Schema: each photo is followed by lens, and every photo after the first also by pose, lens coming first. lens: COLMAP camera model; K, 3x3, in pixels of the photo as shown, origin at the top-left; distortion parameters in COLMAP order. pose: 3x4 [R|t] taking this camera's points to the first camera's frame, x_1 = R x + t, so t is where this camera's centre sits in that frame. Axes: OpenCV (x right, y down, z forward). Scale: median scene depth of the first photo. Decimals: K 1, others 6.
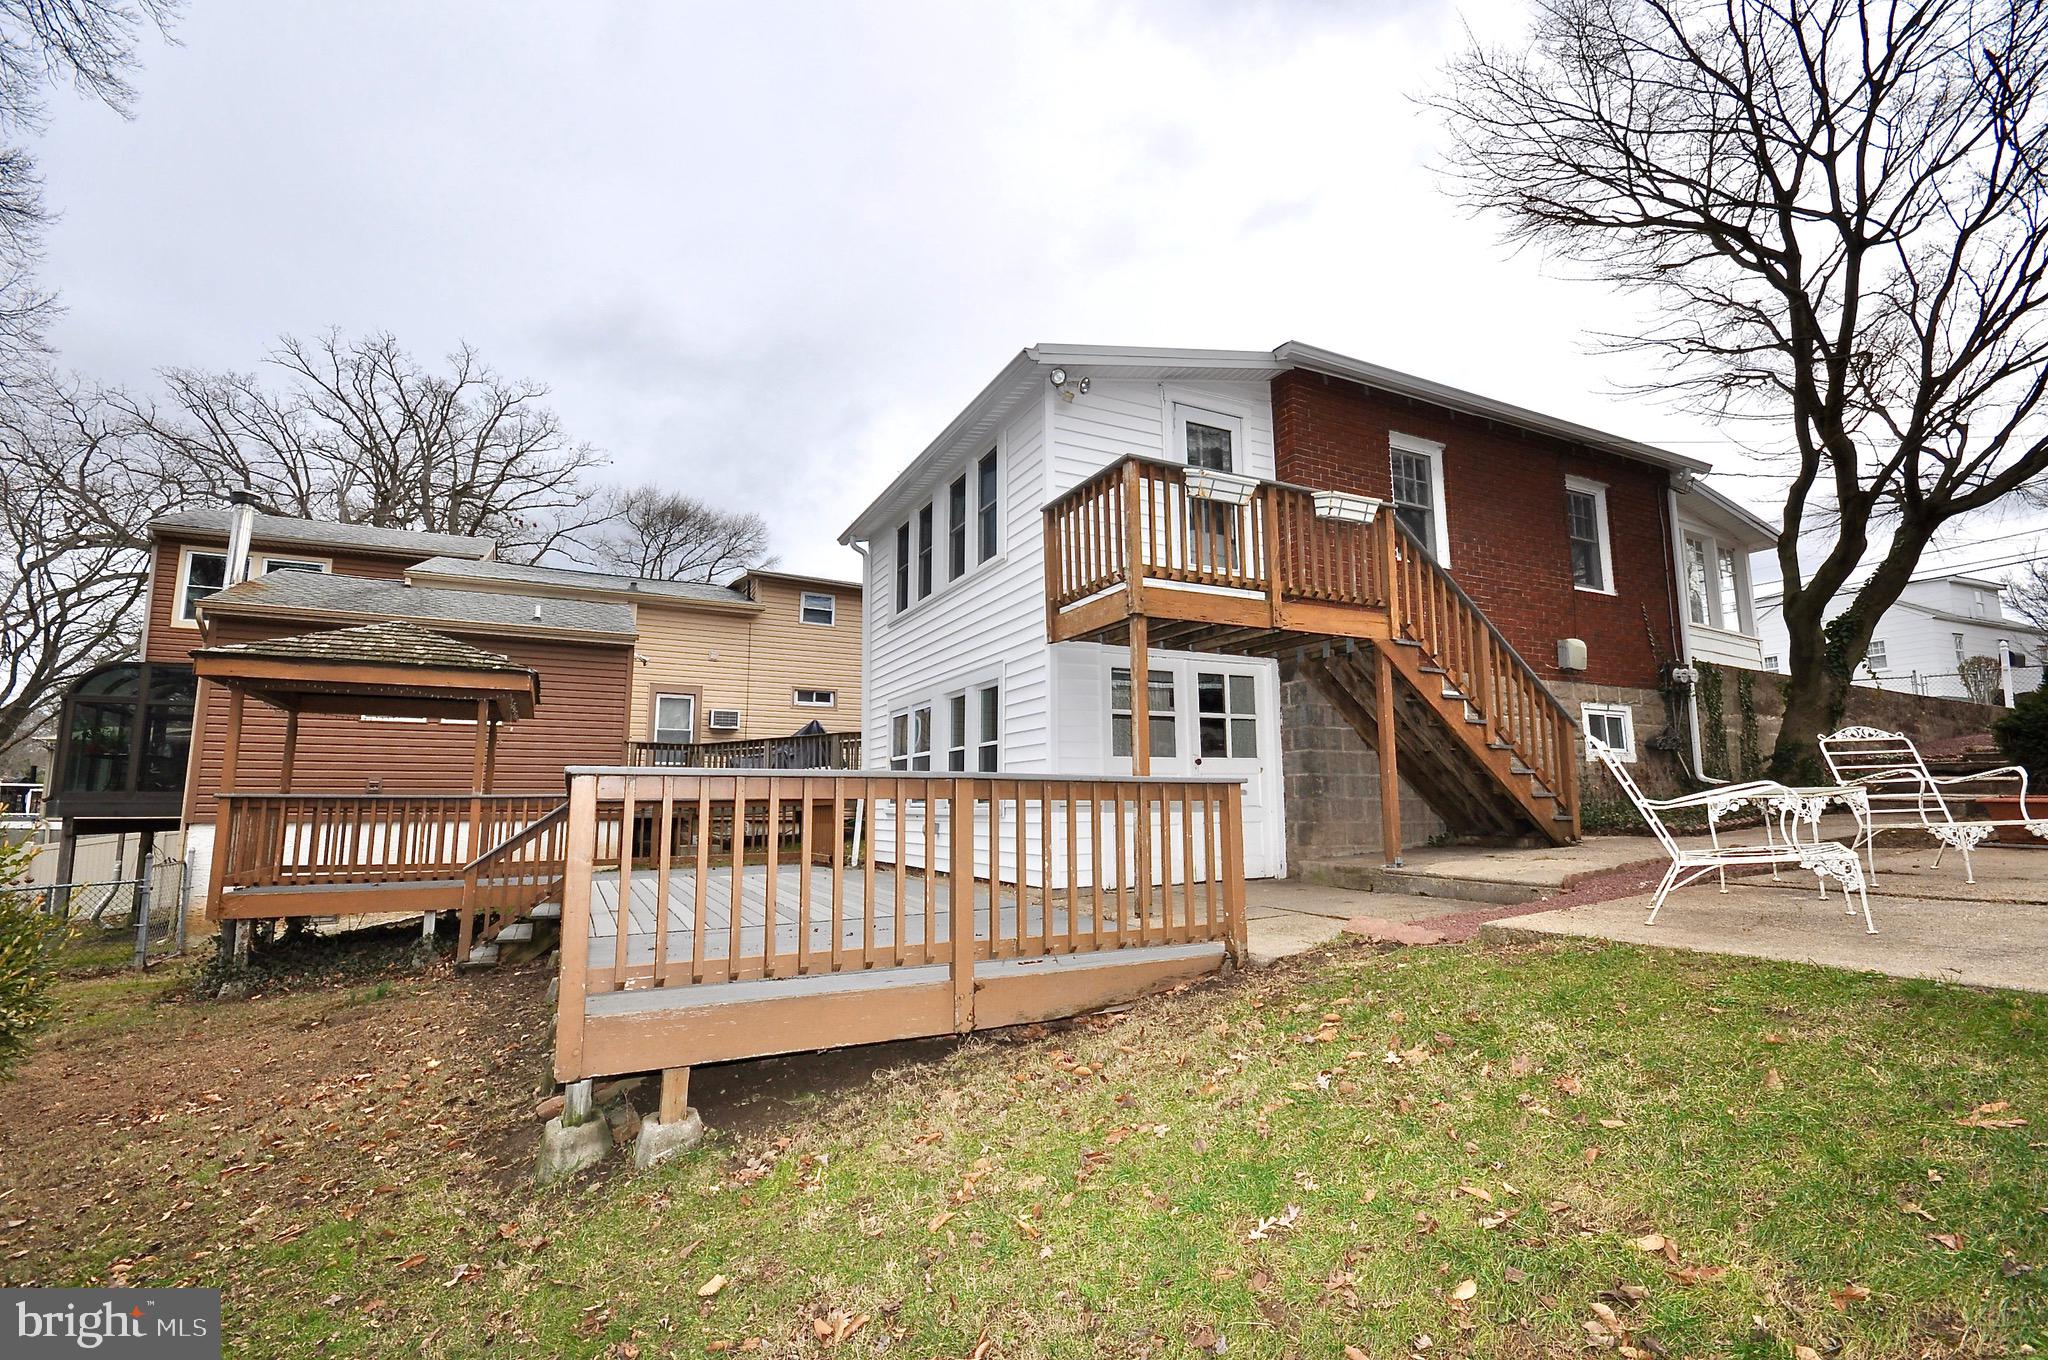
lens RADIAL K [[911.3, 0, 1020.8], [0, 911.3, 682.8], [0, 0, 1]] dist [0.000636, -0.000326]
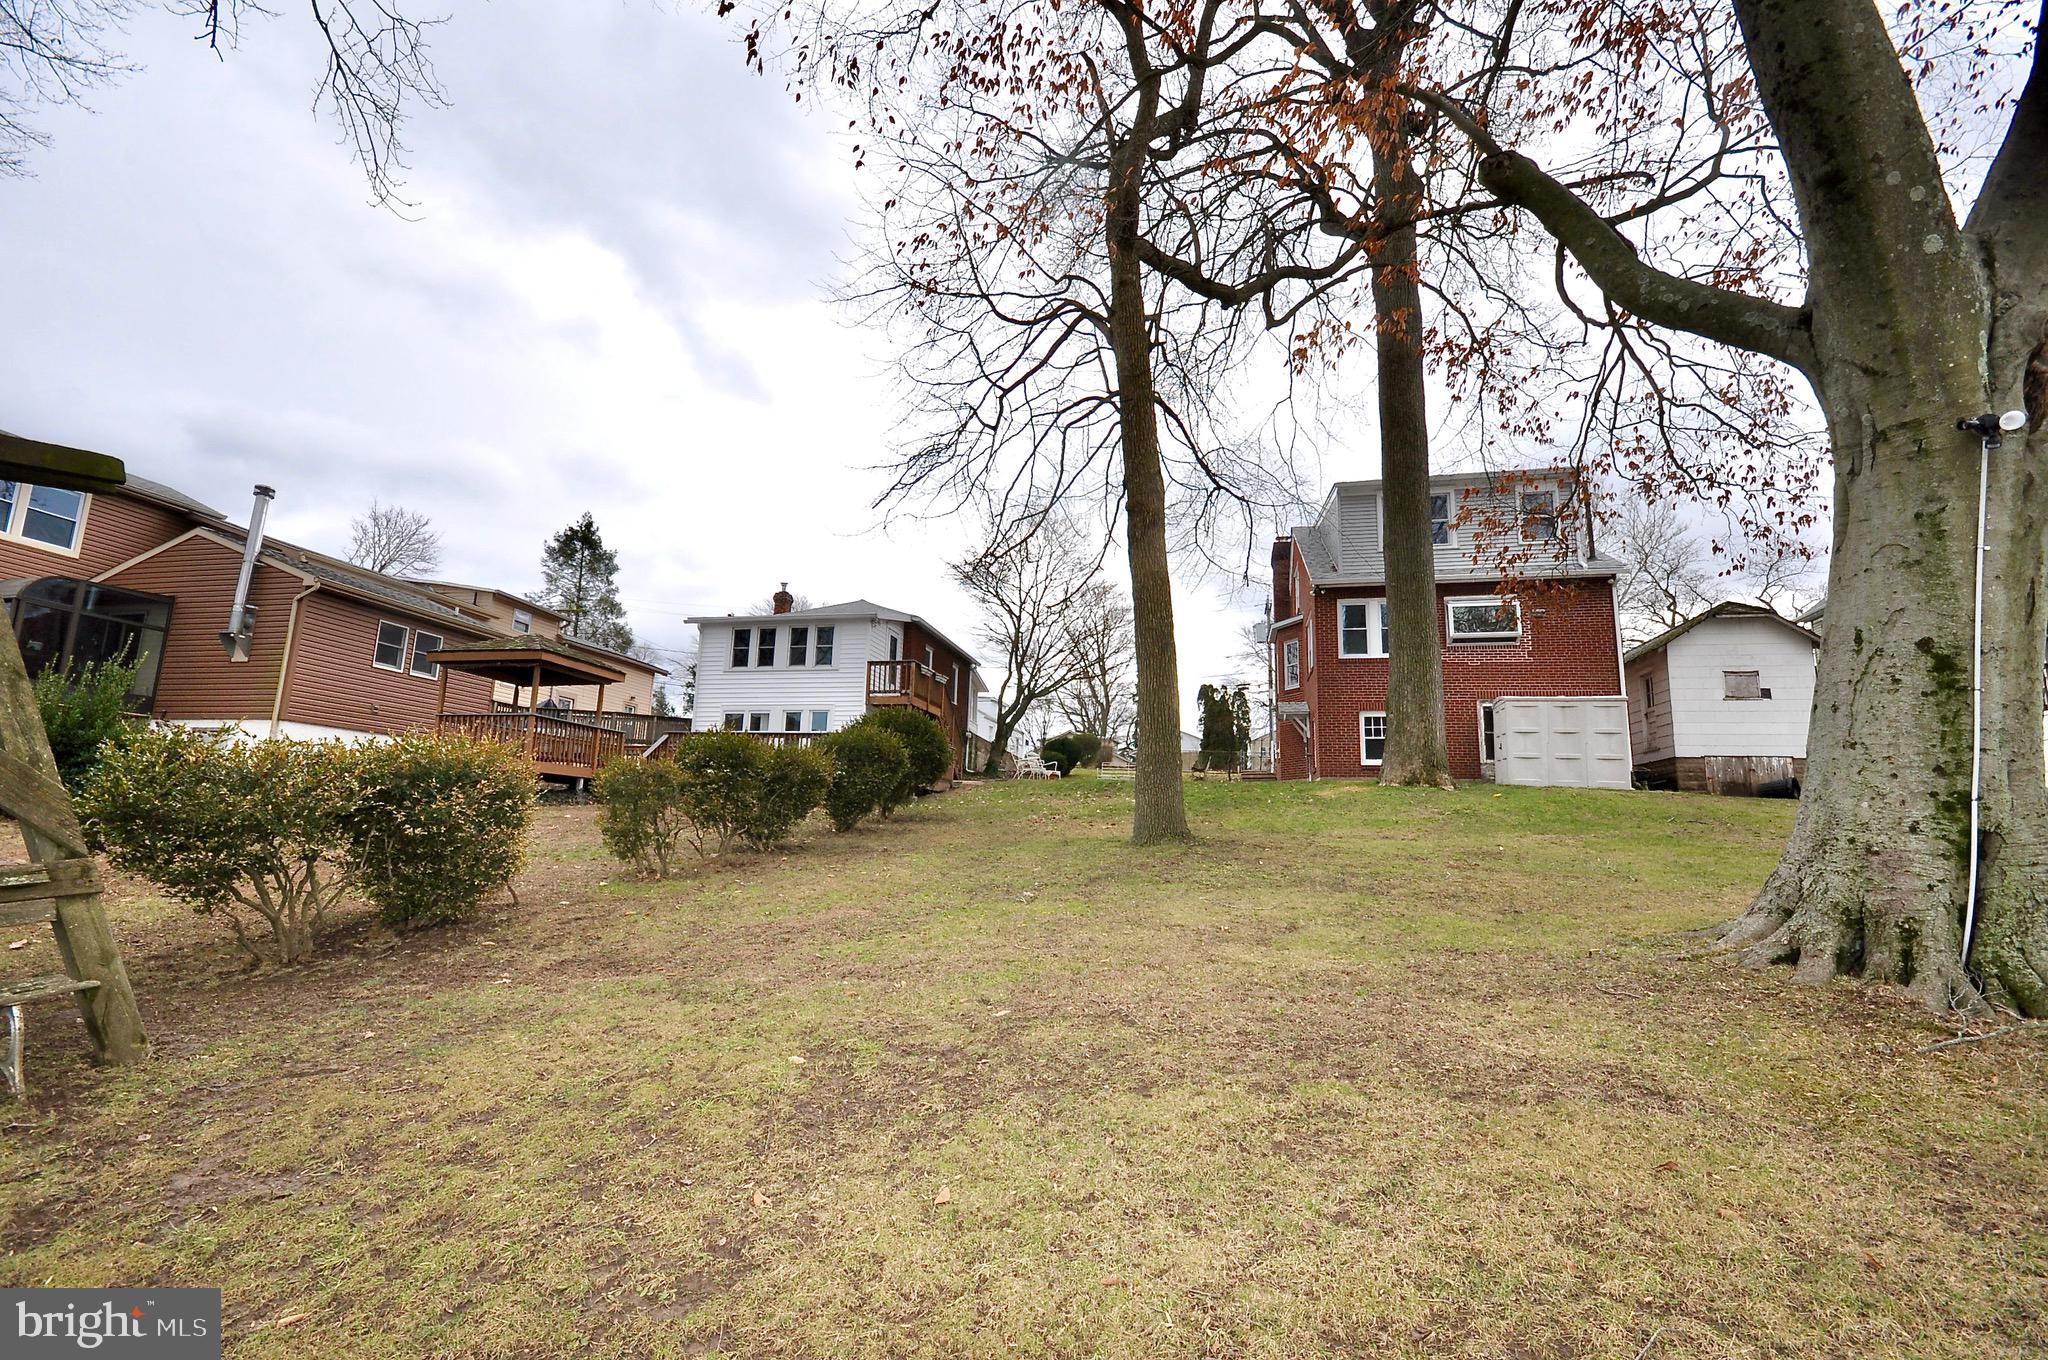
lens RADIAL K [[911.3, 0, 1020.8], [0, 911.3, 682.8], [0, 0, 1]] dist [0.000636, -0.000326]
pose [[0.620932, 0.149028, 0.769567, -1.653883], [-0.141649, 0.986931, -0.076829, 0.026360], [-0.770960, -0.061303, 0.633927, -1.120645]]
